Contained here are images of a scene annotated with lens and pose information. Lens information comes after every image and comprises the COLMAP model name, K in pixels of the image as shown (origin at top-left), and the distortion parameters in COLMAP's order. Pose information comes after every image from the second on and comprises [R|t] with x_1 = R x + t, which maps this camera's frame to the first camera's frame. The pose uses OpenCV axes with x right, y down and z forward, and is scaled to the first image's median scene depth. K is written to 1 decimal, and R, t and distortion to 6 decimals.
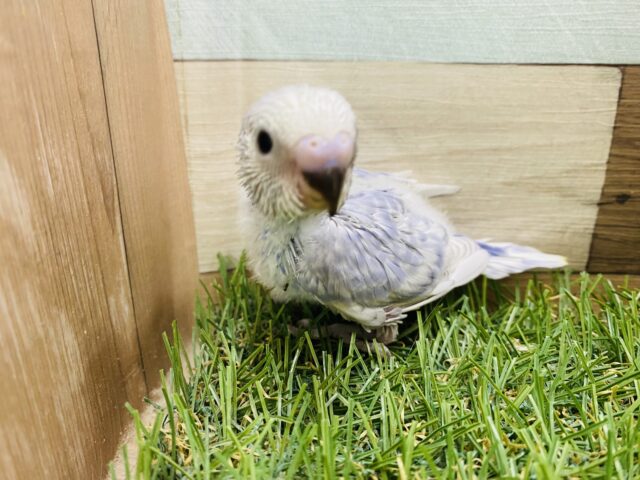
lens RADIAL K [[510.4, 0, 320.0], [0, 510.4, 240.0], [0, 0, 1]] dist [-0.001166, 0.004497]
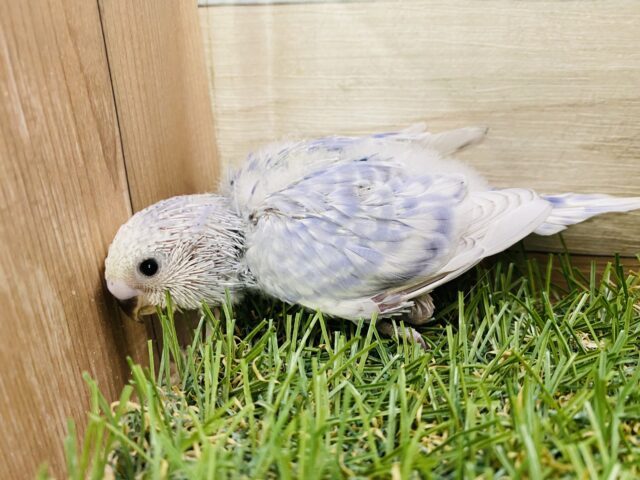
lens RADIAL K [[516.6, 0, 320.0], [0, 516.6, 240.0], [0, 0, 1]] dist [-0.048859, 0.057776]
pose [[0.985741, 0.035100, -0.164569, 0.111582], [-0.030866, 0.999125, 0.028213, 0.040750], [0.165415, -0.022731, 0.985962, 0.146890]]
